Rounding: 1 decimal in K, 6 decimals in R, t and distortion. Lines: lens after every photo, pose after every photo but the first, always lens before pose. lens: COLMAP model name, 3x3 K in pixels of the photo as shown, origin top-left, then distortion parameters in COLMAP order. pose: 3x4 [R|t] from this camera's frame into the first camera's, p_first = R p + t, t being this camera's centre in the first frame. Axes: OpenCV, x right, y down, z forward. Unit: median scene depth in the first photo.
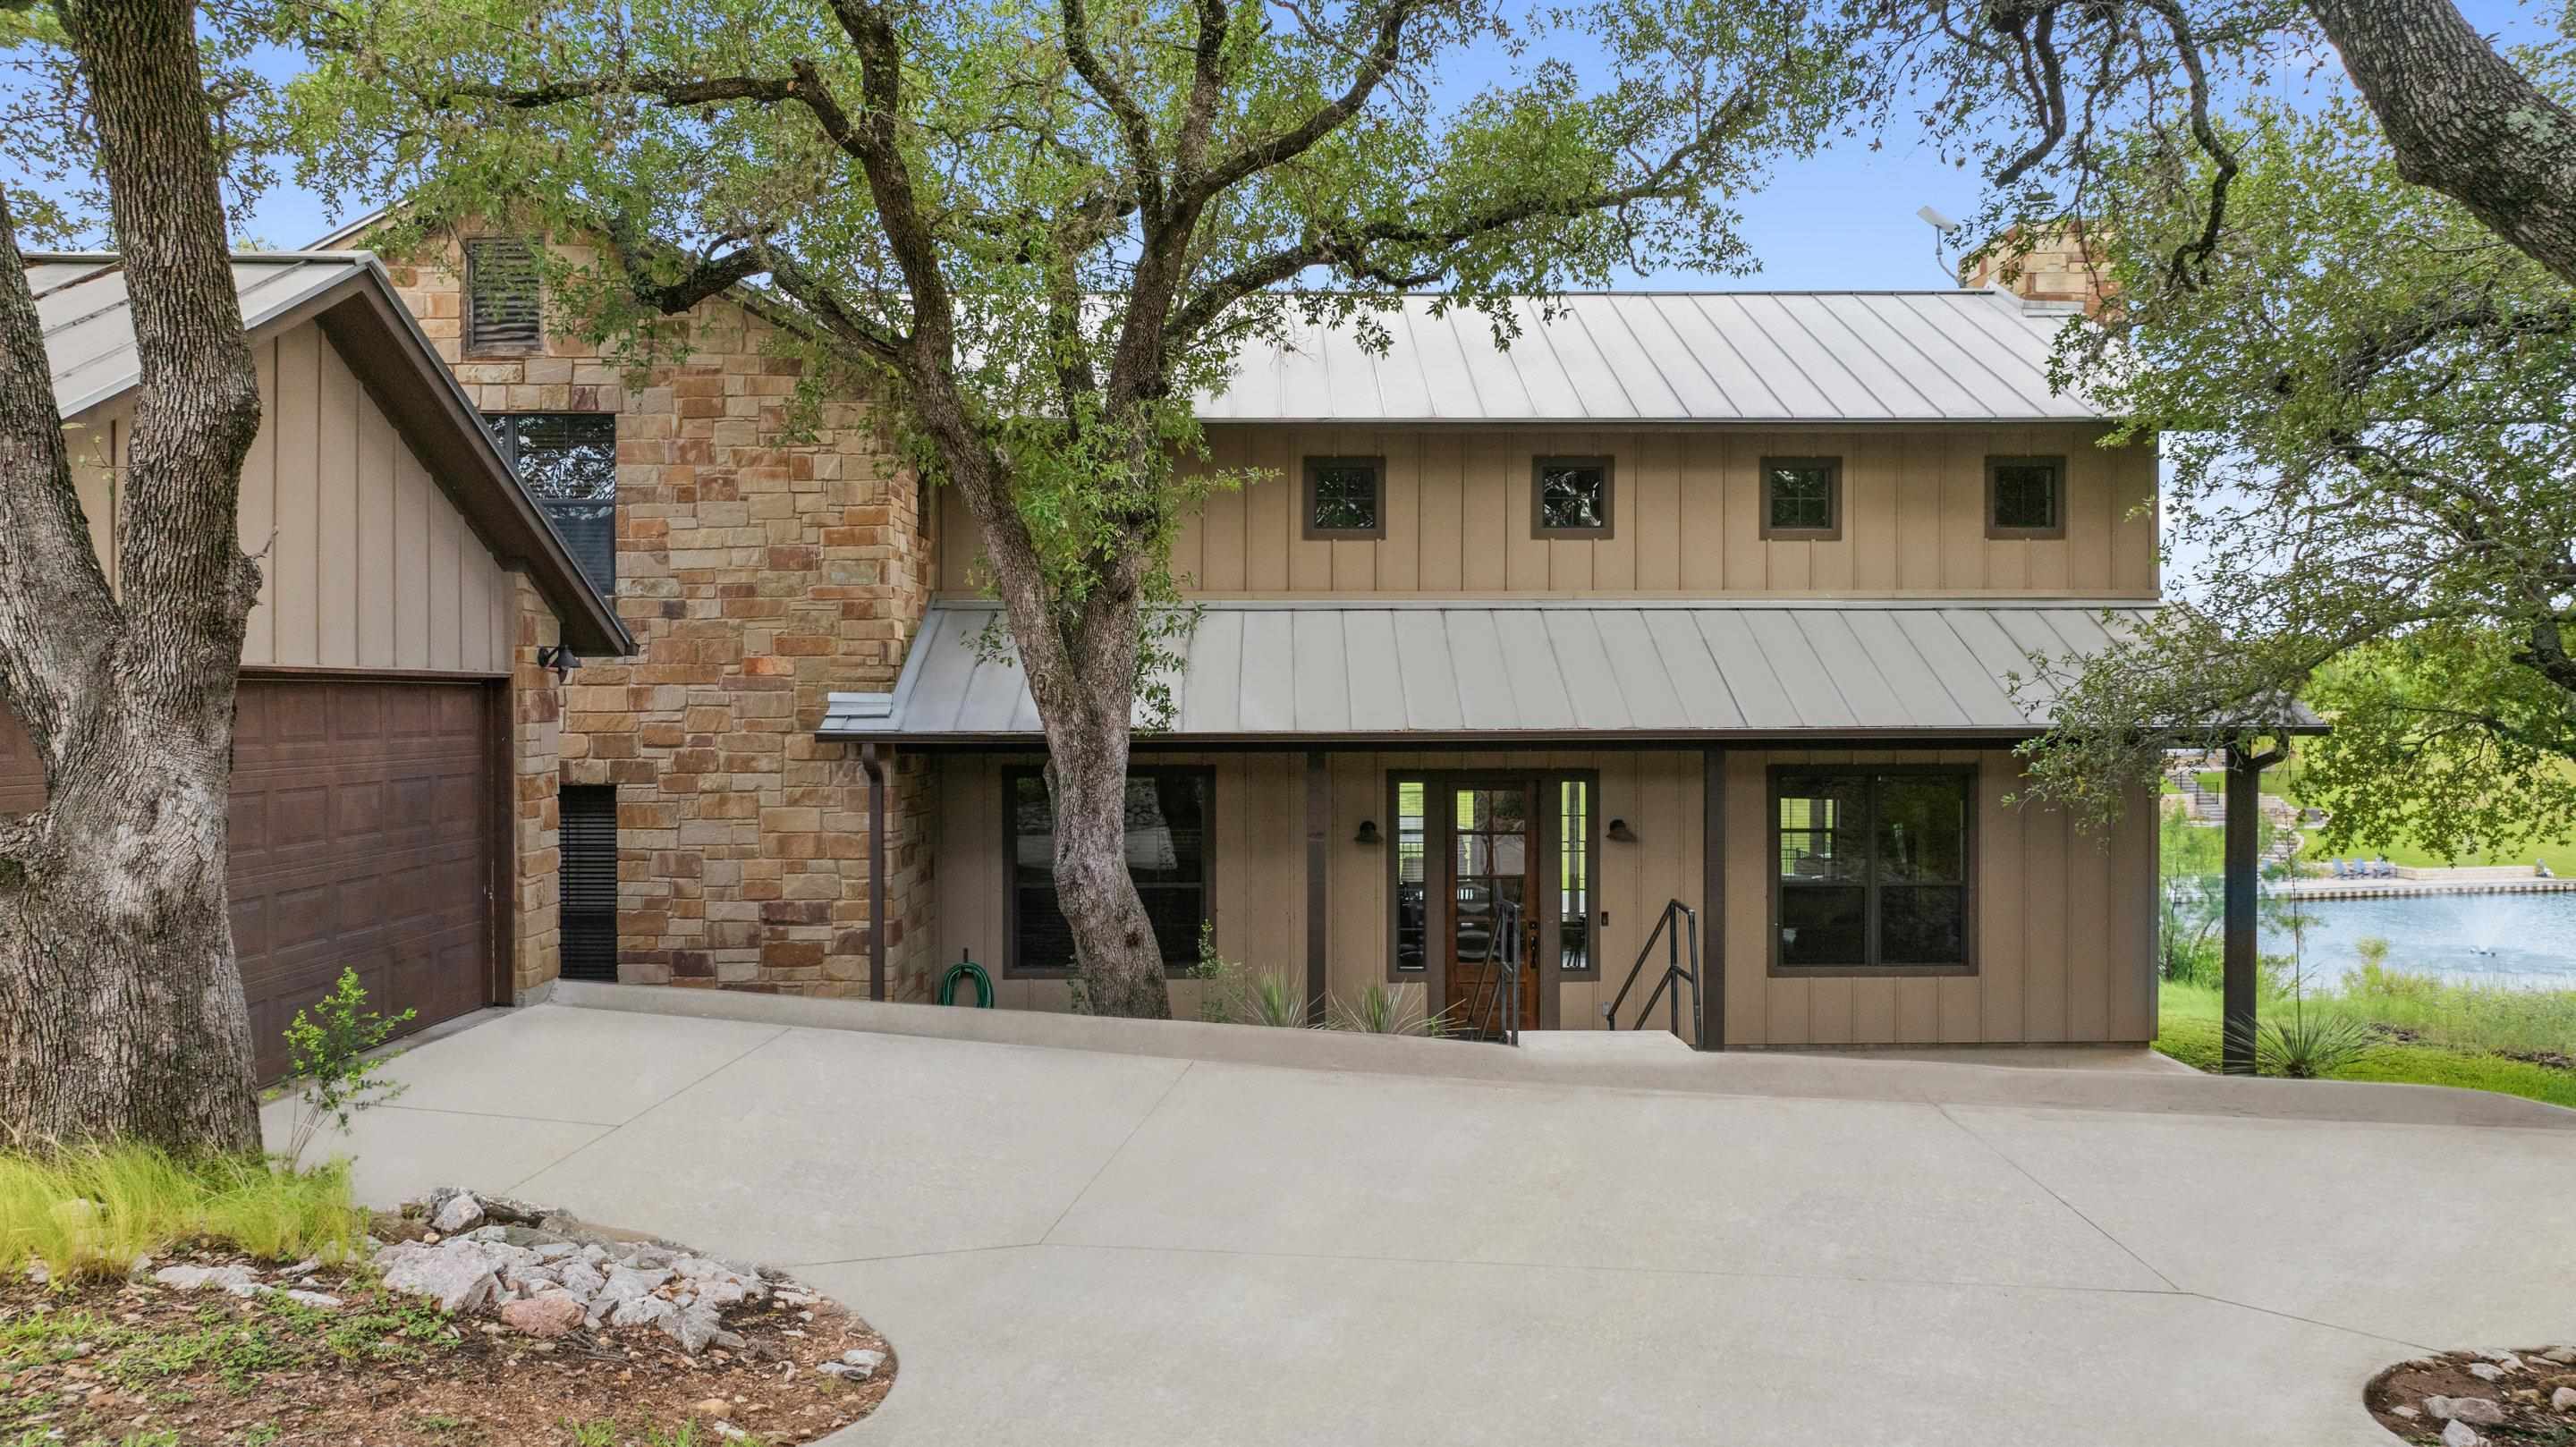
lens RADIAL K [[1818.0, 0, 1288.0], [0, 1818.0, 723.5], [0, 0, 1]] dist [-0.003256, -0.001519]
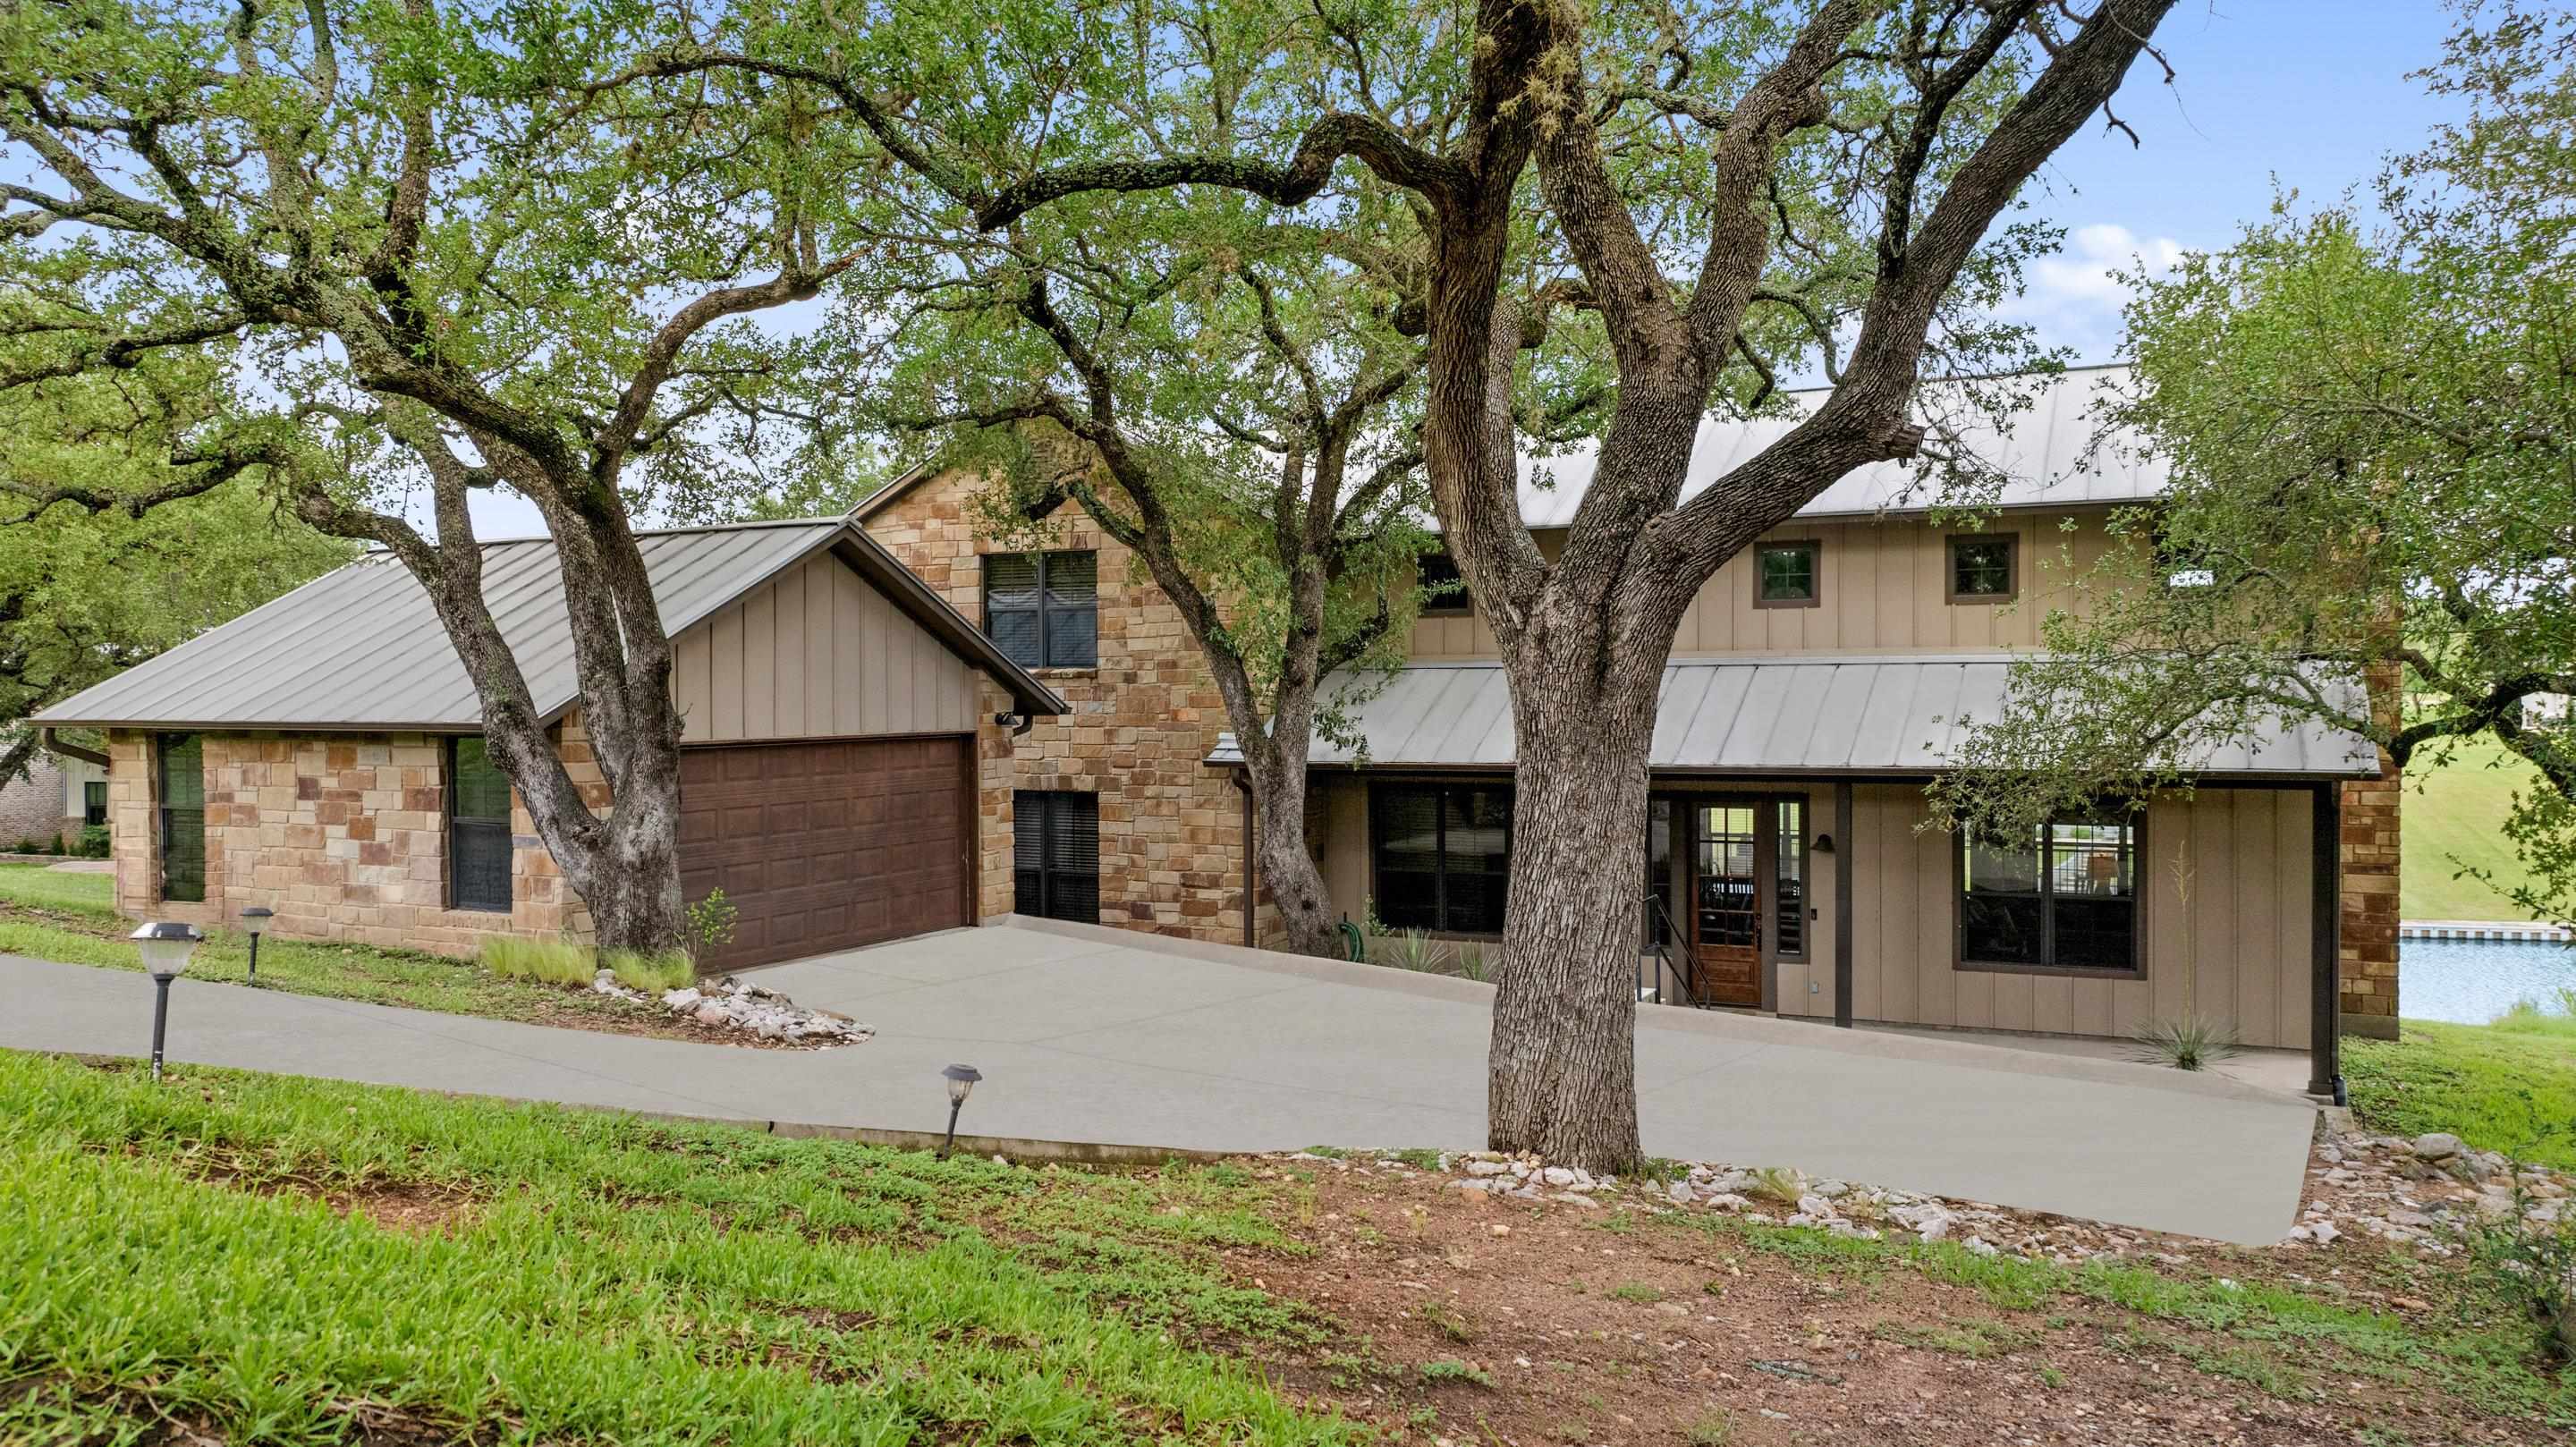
lens RADIAL K [[1818.0, 0, 1288.0], [0, 1818.0, 723.5], [0, 0, 1]] dist [-0.003256, -0.001519]
pose [[0.893336, 0.004017, -0.449372, 0.463572], [0.000367, 0.999953, 0.009669, -0.038890], [0.449390, -0.008803, 0.893292, -0.299091]]
